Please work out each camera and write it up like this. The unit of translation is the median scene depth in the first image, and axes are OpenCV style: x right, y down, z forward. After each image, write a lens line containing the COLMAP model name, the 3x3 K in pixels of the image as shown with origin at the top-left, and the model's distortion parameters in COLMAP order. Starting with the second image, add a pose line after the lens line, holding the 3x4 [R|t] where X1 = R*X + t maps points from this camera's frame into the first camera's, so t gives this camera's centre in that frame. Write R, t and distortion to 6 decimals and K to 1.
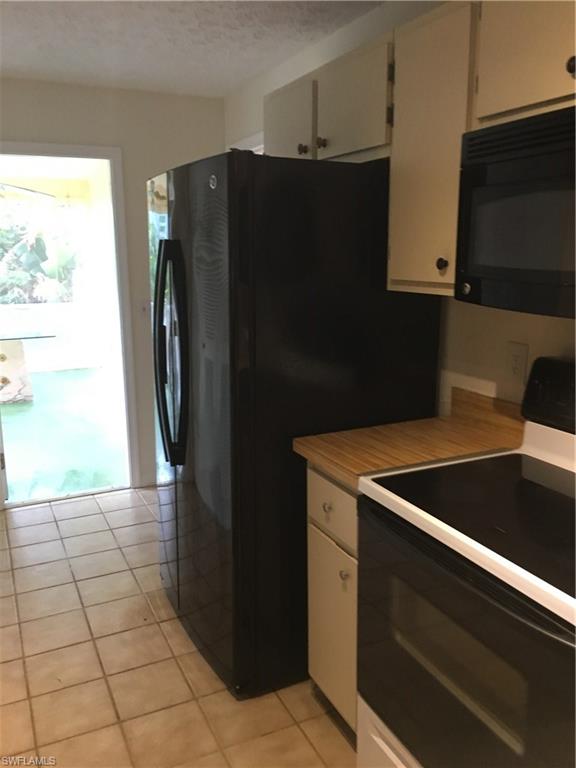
lens RADIAL K [[662.5, 0, 288.5], [0, 662.5, 387.2], [0, 0, 1]] dist [0.018046, 0.014535]
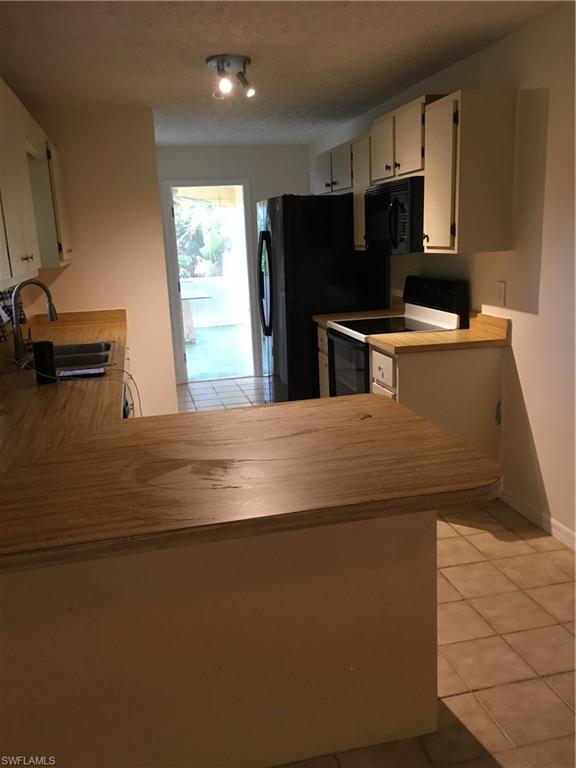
lens RADIAL K [[662.5, 0, 286.8], [0, 662.5, 382.5], [0, 0, 1]] dist [0.018046, 0.014535]
pose [[0.976696, 0.009716, -0.214409, 0.089452], [-0.005728, 0.999799, 0.019214, 0.057441], [0.214552, -0.017538, 0.976555, -0.276270]]
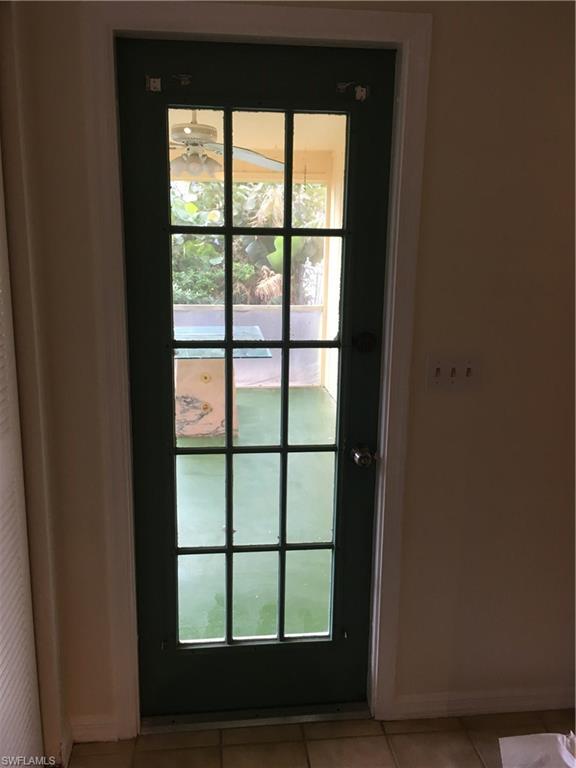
lens RADIAL K [[662.5, 0, 287.7], [0, 662.5, 383.2], [0, 0, 1]] dist [0.018046, 0.014535]
pose [[0.944915, 0.087939, -0.315282, -0.068889], [-0.084574, 0.996119, 0.024367, -0.048000], [0.316201, 0.003640, 0.948685, 0.214281]]
